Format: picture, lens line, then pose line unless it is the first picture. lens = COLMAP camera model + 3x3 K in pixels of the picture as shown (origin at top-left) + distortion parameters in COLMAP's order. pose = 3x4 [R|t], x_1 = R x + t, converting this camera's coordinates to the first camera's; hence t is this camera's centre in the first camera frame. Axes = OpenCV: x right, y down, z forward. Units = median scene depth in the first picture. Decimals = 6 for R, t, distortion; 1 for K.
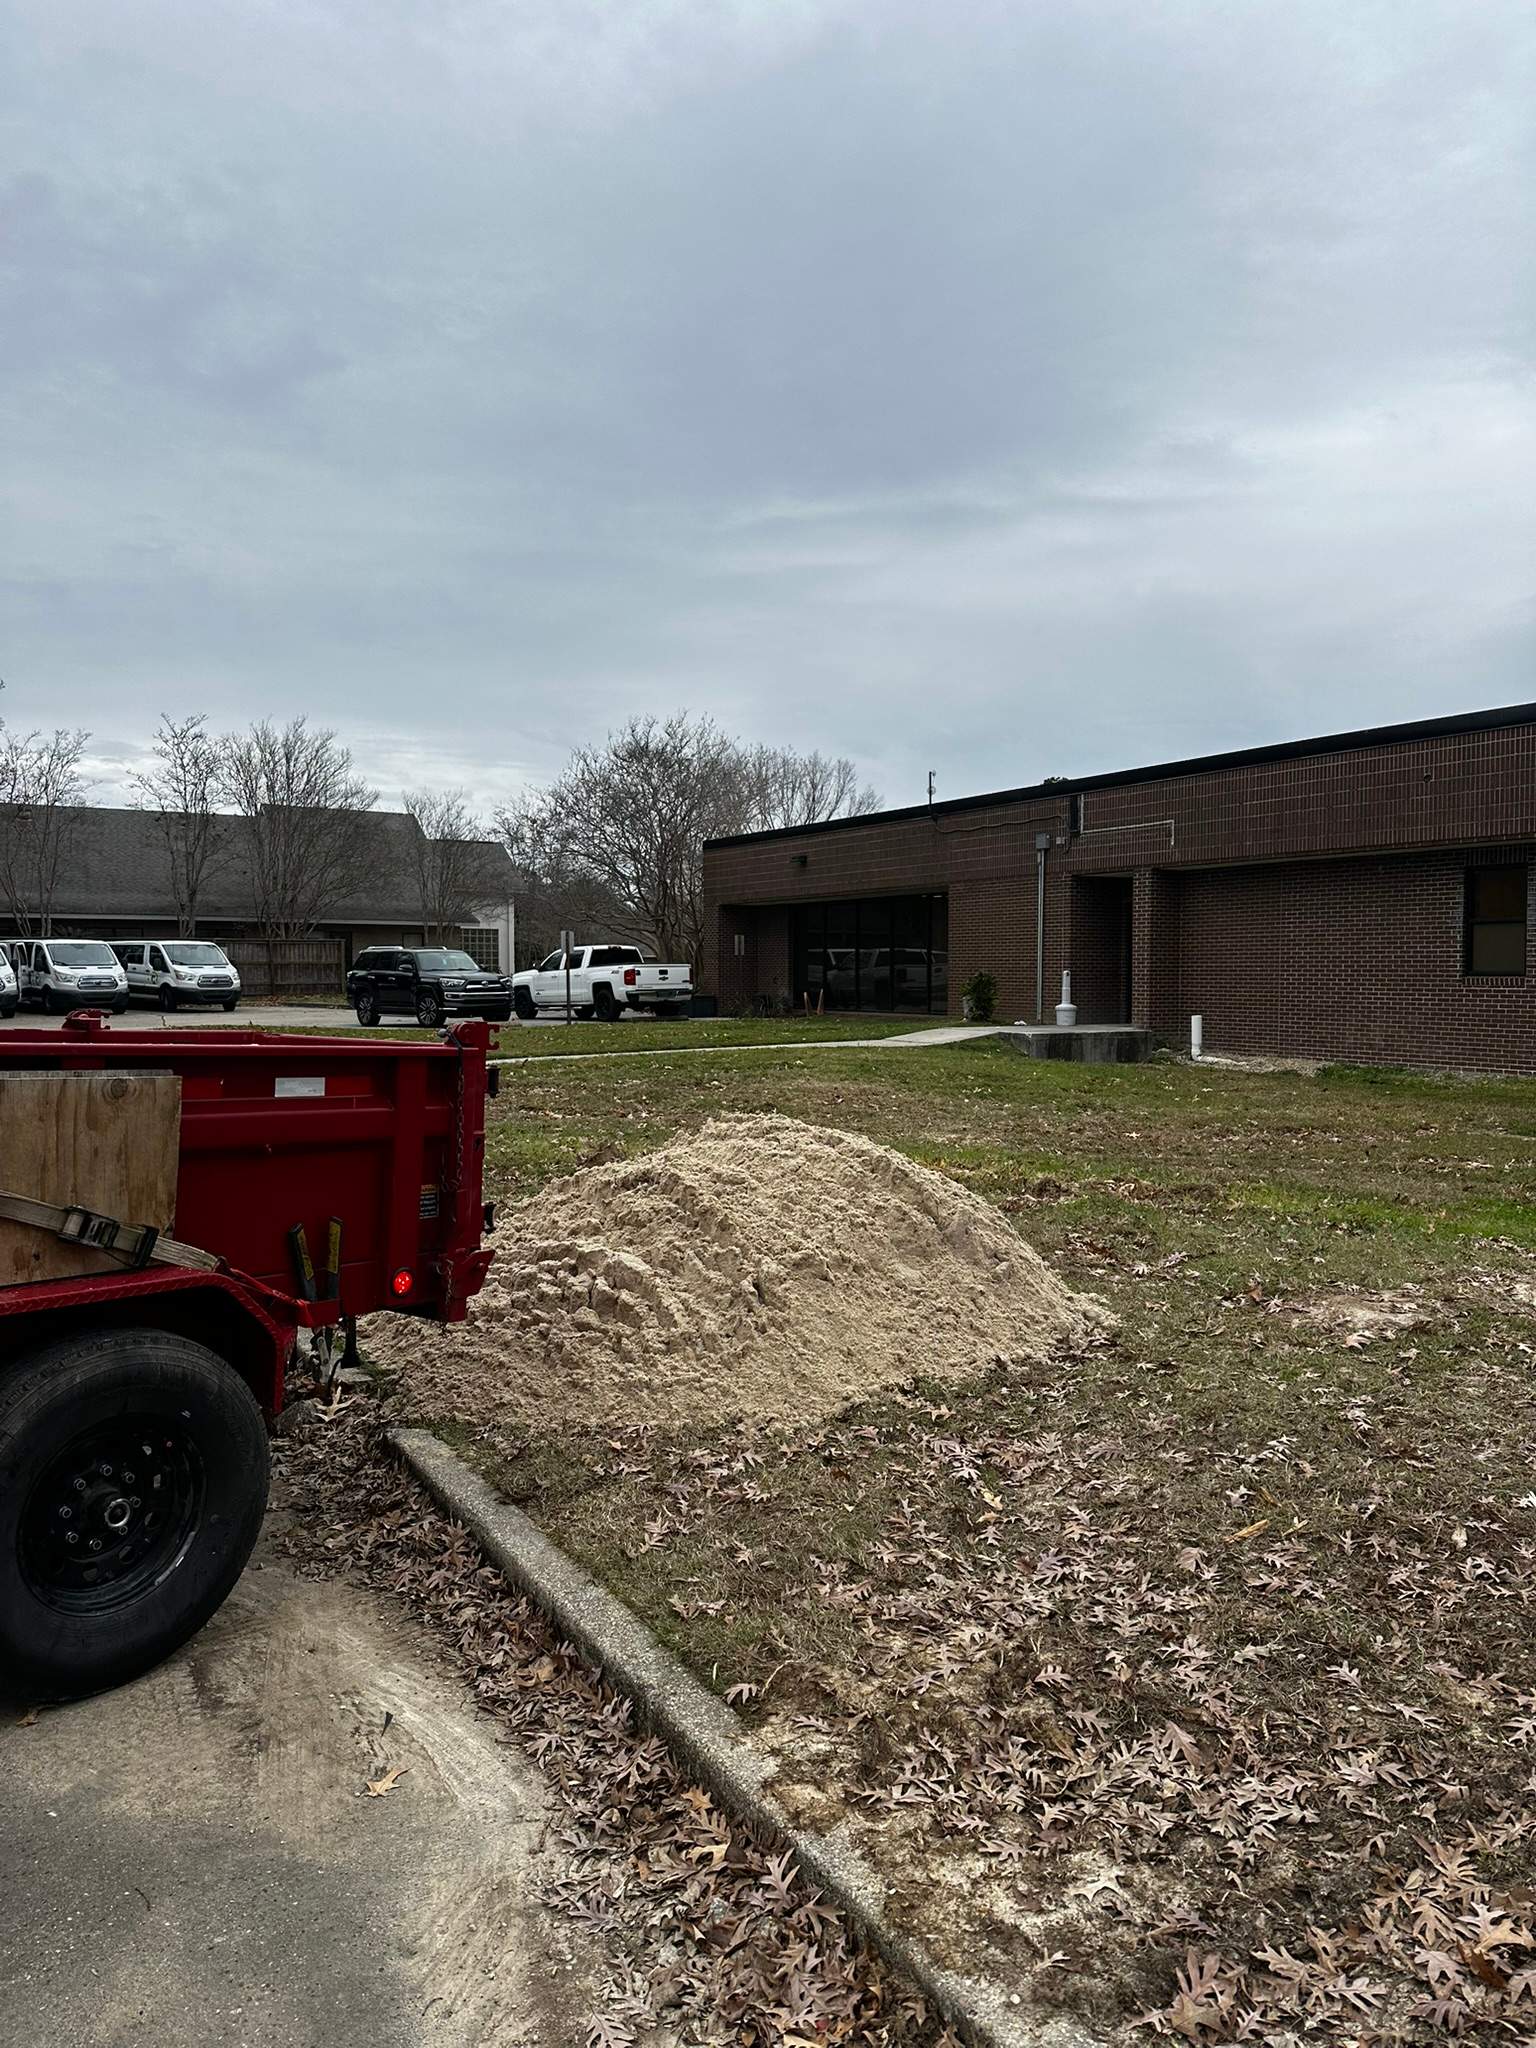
lens RADIAL K [[1438.7, 0, 768.0], [0, 1438.7, 1024.0], [0, 0, 1]] dist [0.088340, -0.002122]
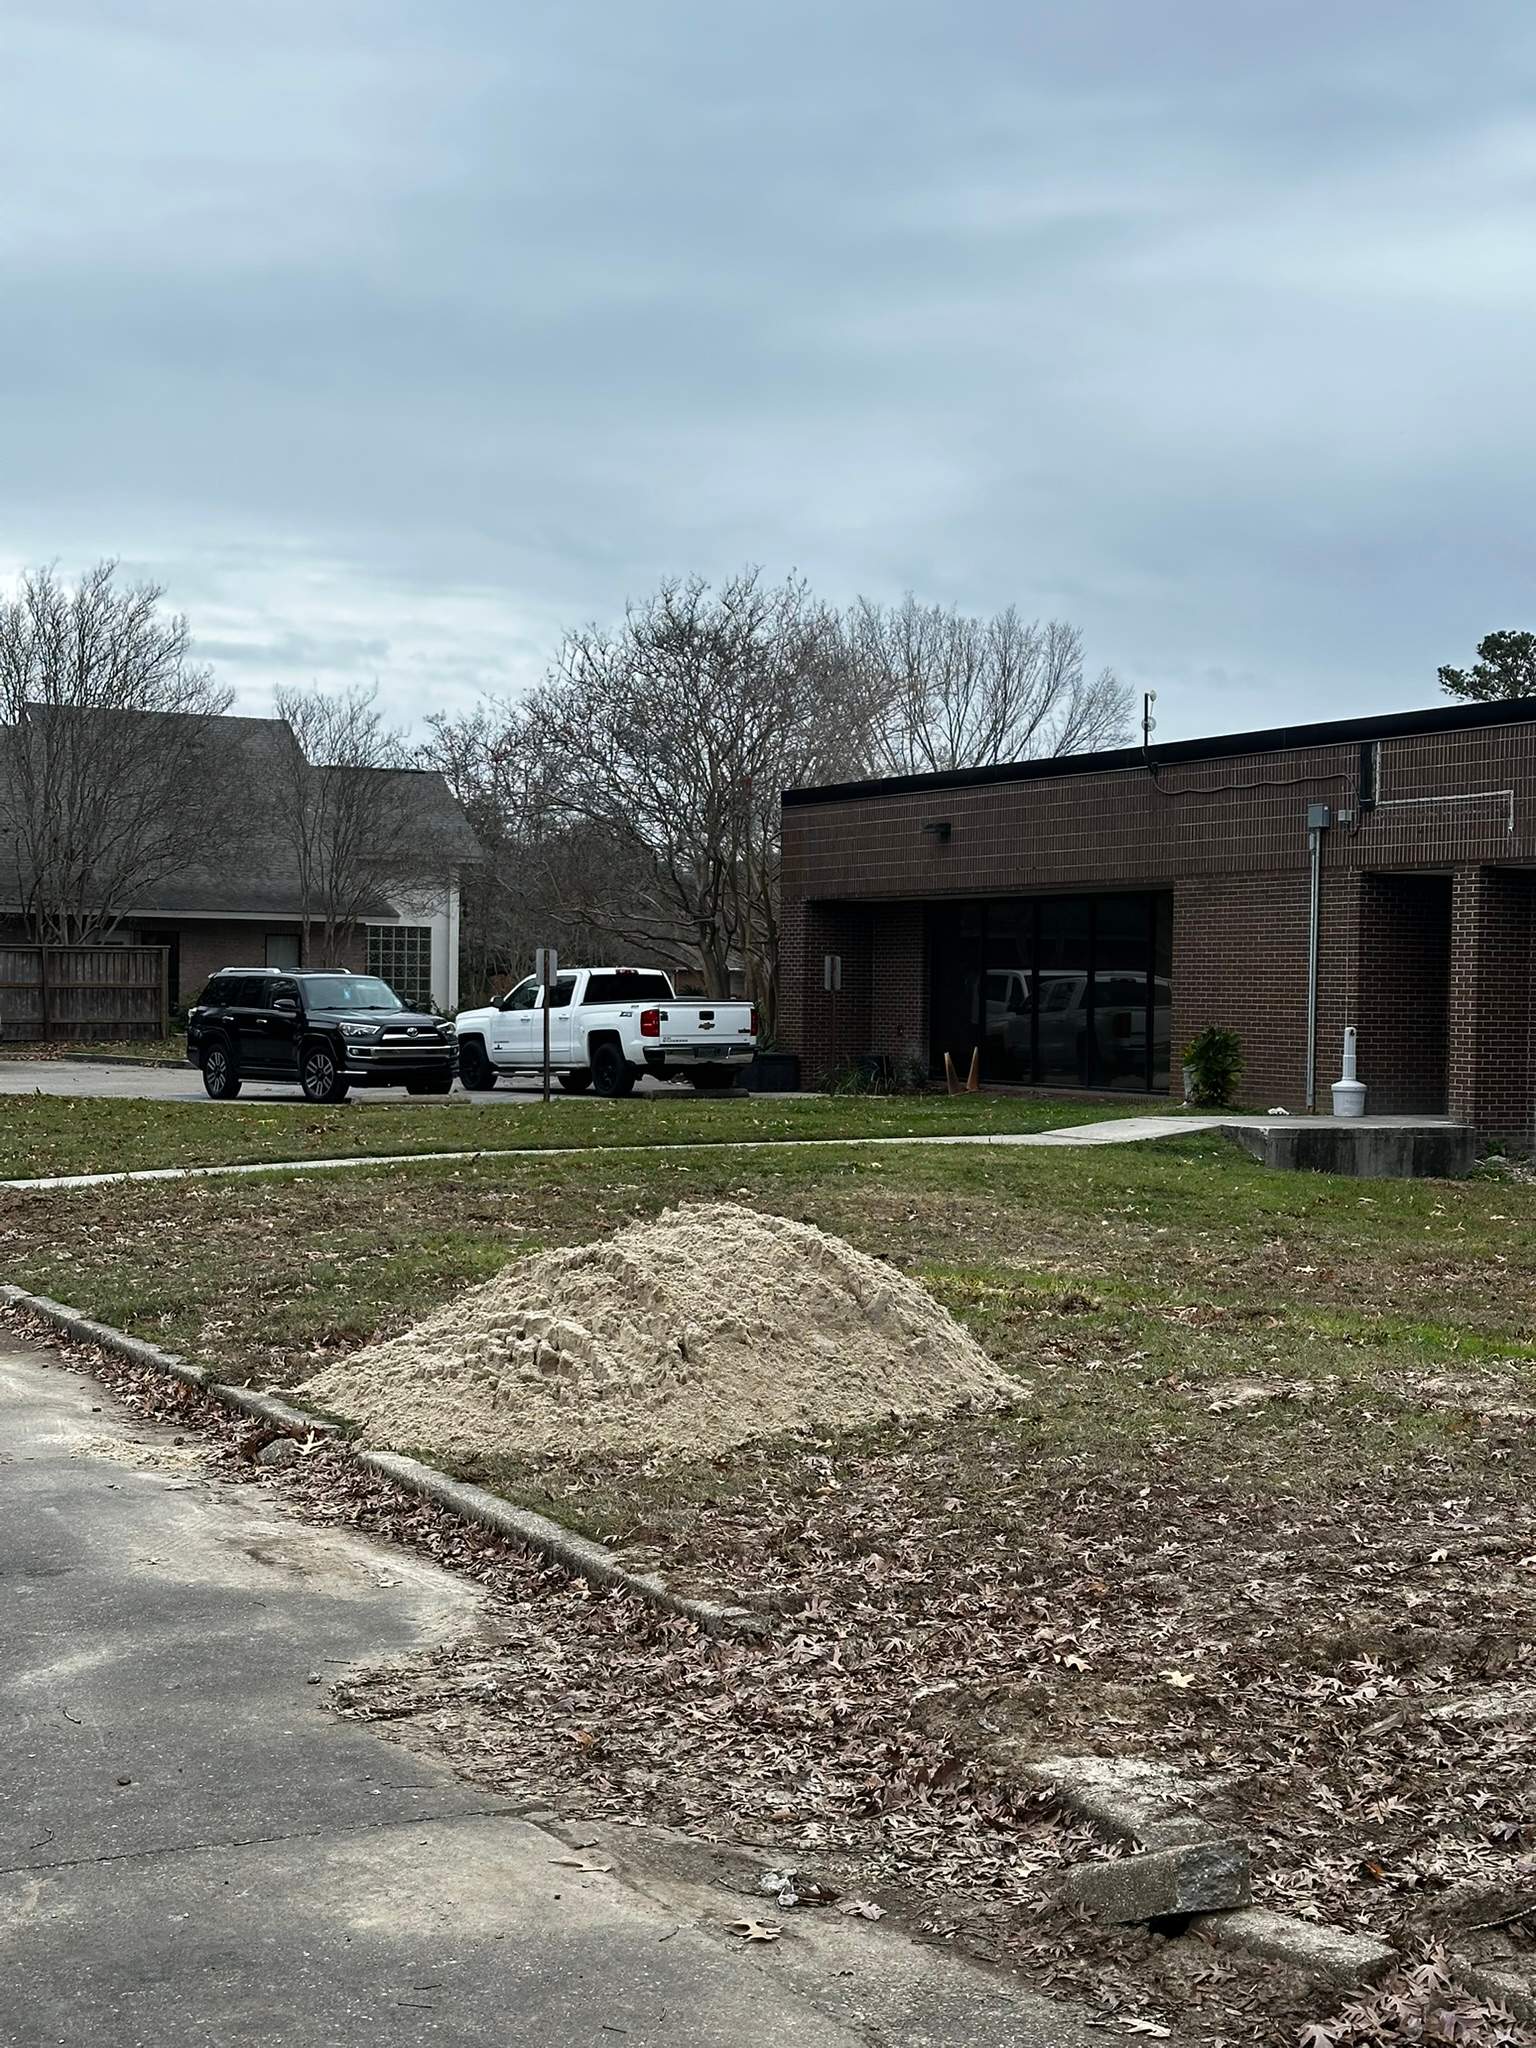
lens RADIAL K [[2862.5, 0, 768.0], [0, 2862.5, 1024.0], [0, 0, 1]] dist [0.000958, 0.014325]
pose [[0.997803, 0.014204, -0.064707, 0.033461], [-0.015940, 0.999524, -0.026403, -0.001841], [0.064302, 0.027376, 0.997555, -0.204436]]
